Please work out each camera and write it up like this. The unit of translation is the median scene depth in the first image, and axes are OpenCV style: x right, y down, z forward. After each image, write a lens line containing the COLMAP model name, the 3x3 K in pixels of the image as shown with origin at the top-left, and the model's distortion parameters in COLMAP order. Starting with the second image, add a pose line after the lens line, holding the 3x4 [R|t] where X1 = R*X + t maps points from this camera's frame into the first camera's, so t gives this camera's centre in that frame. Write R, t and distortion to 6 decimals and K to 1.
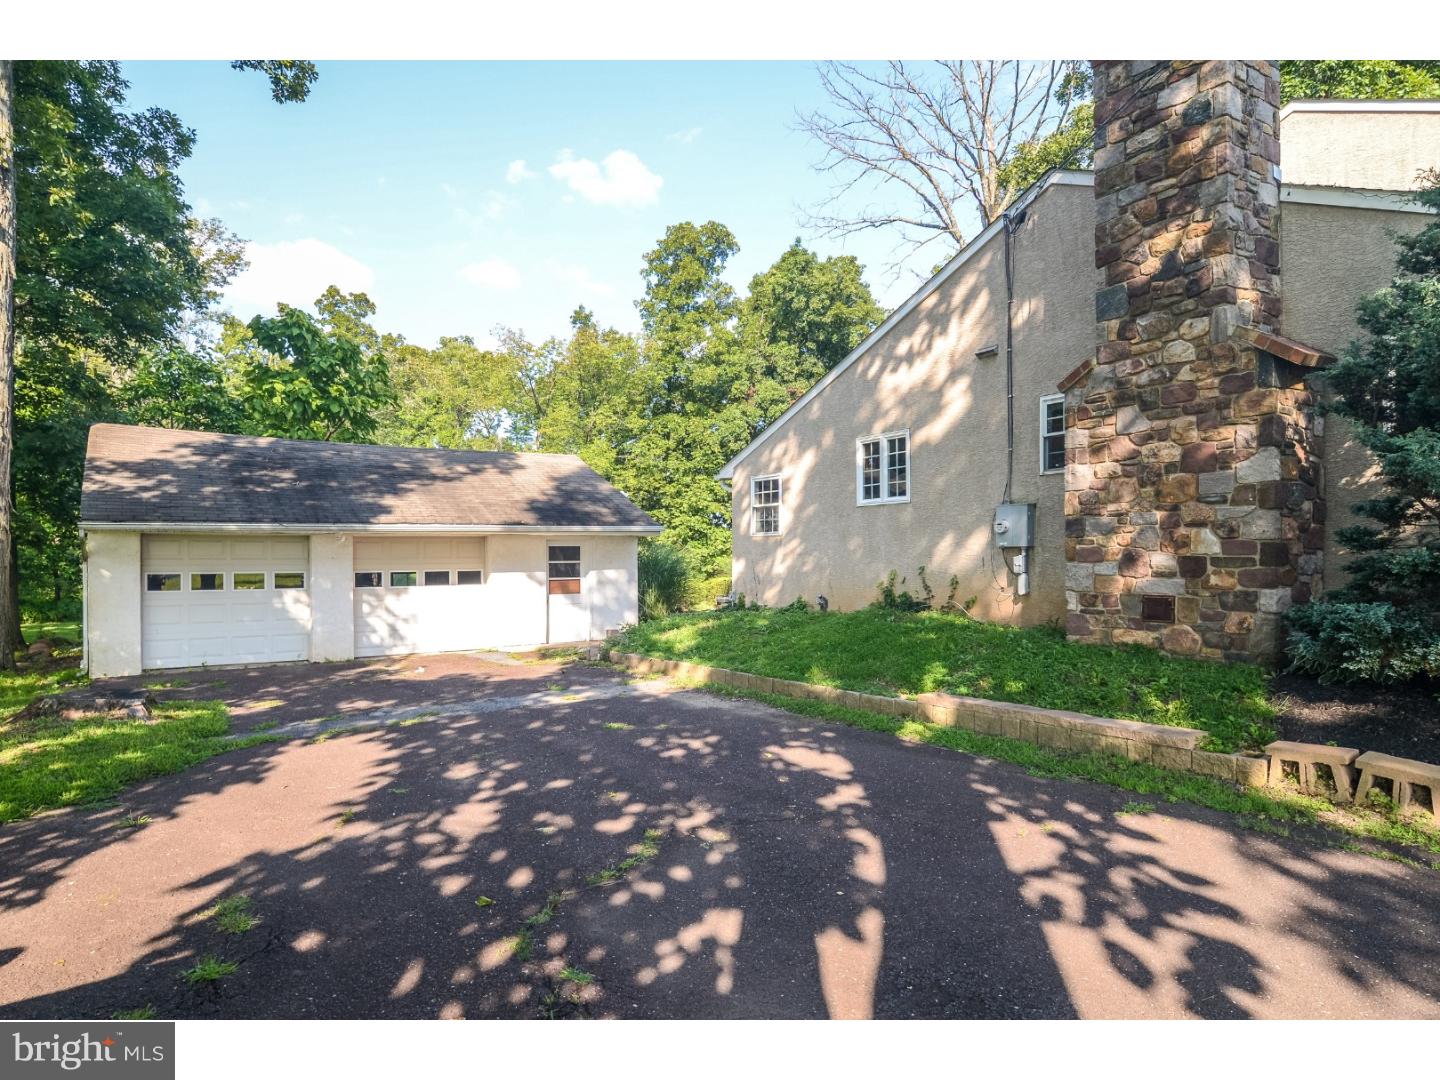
lens RADIAL K [[874.9, 0, 674.9], [0, 874.9, 584.2], [0, 0, 1]] dist [-0.013877, -0.000470]
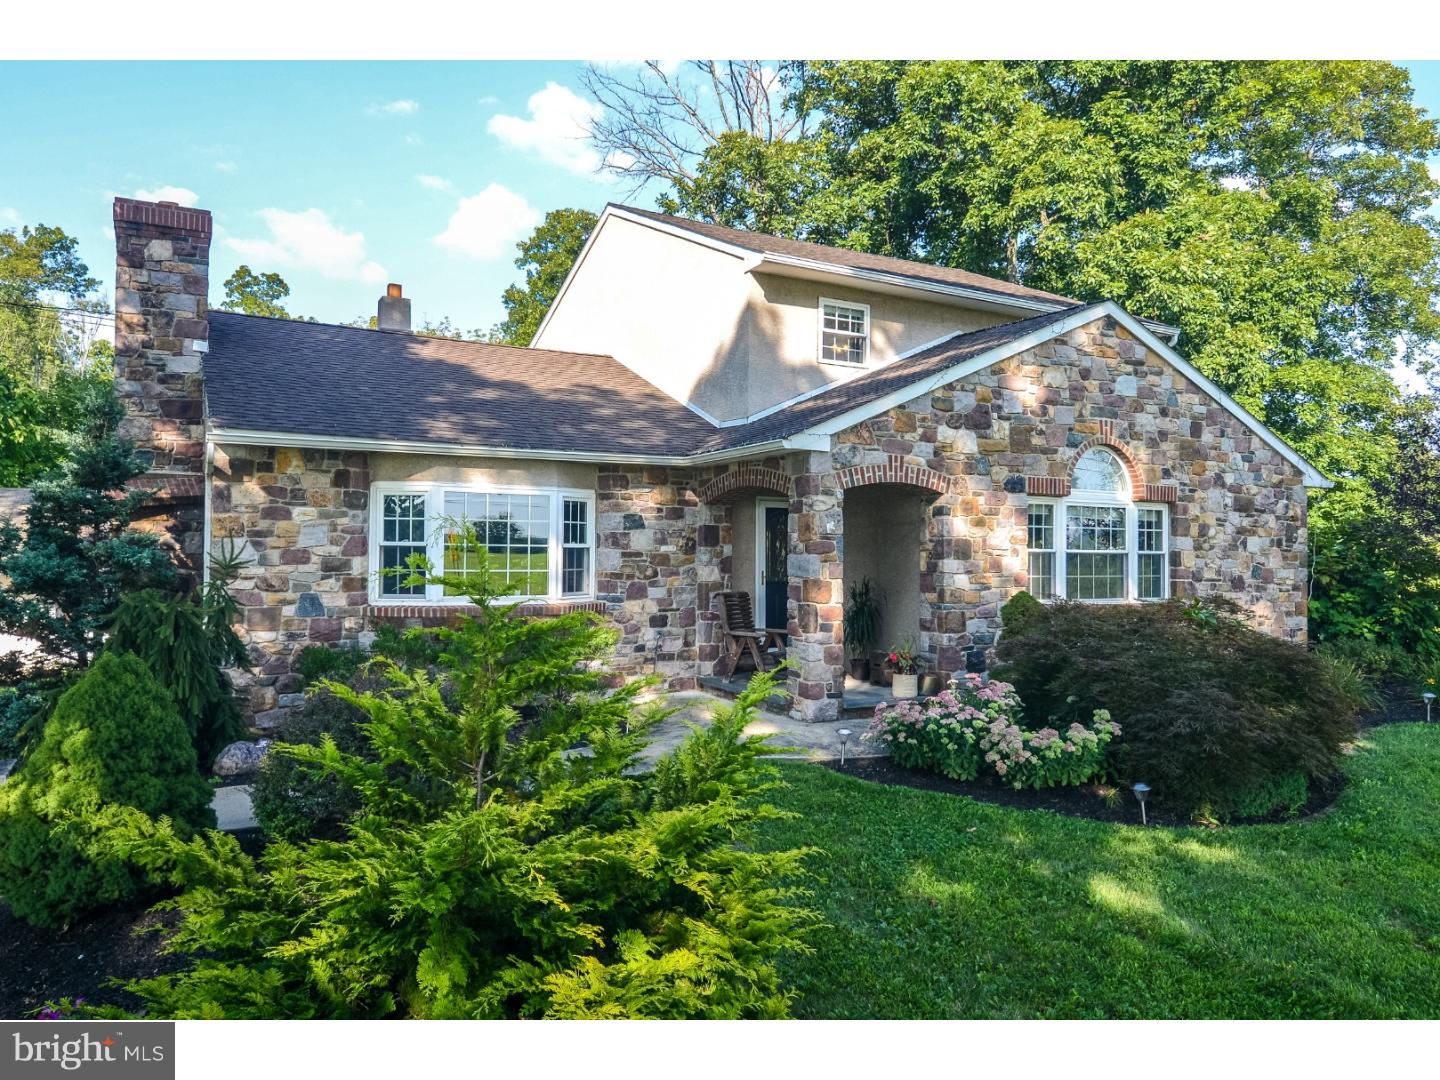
lens RADIAL K [[1008.5, 0, 708.4], [0, 1008.5, 536.6], [0, 0, 1]] dist [-0.010001, -0.004190]
pose [[0.998996, 0.007647, -0.044137, 0.230138], [-0.009320, 0.999240, -0.037836, -0.020920], [0.043814, 0.038209, 0.998309, -0.071447]]
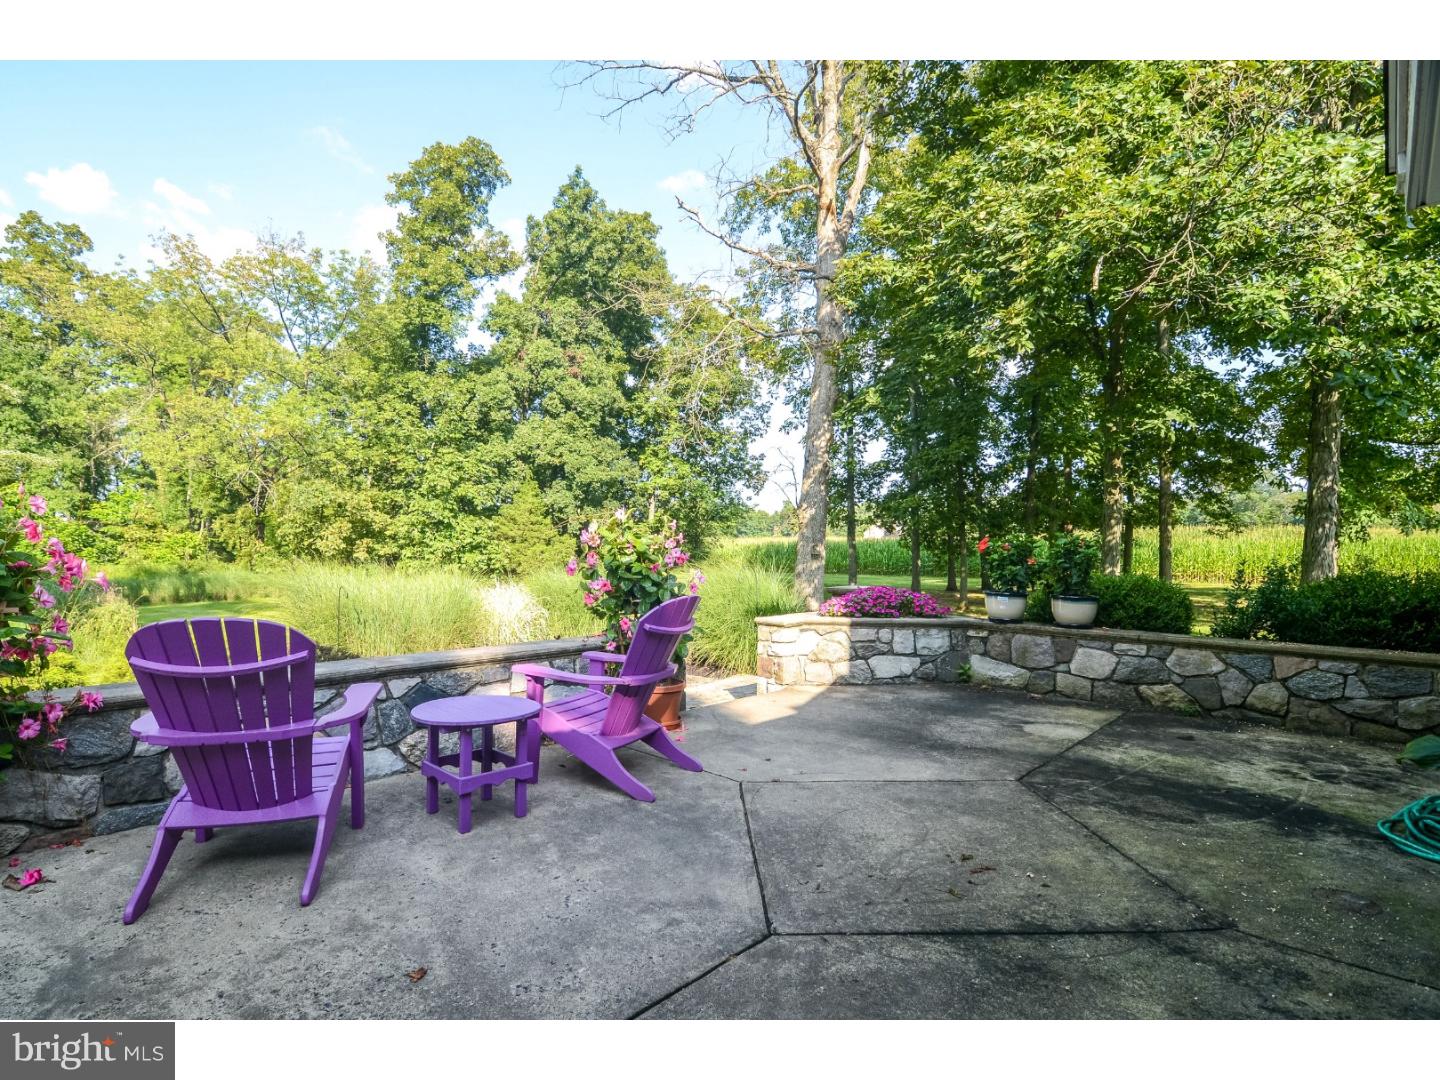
lens RADIAL K [[716.5, 0, 692.5], [0, 716.5, 549.0], [0, 0, 1]] dist [-0.016616, -0.004878]
pose [[0.971187, 0.017961, 0.237640, 0.089200], [-0.011643, 0.999541, -0.027964, -0.018665], [-0.238033, 0.024391, 0.970951, 0.319698]]
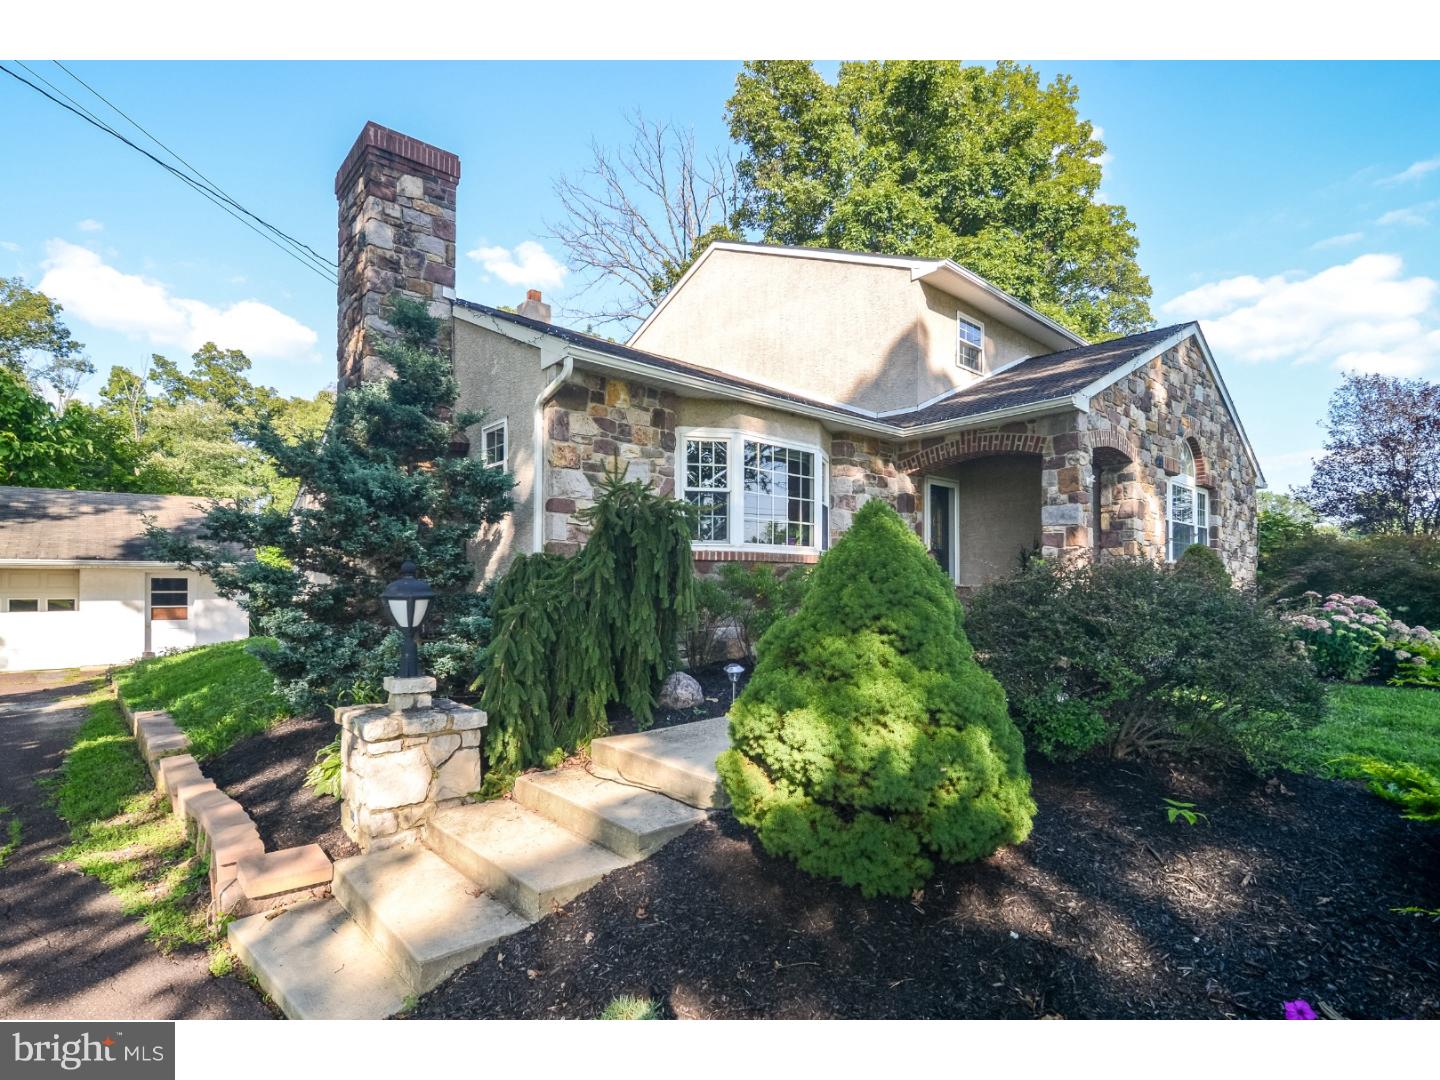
lens RADIAL K [[716.5, 0, 710.2], [0, 716.5, 591.2], [0, 0, 1]] dist [-0.016616, -0.004878]
pose [[0.985355, 0.000145, 0.170514, 0.130537], [0.002890, 0.999842, -0.017547, -0.002392], [-0.170489, 0.017783, 0.985199, -0.011544]]
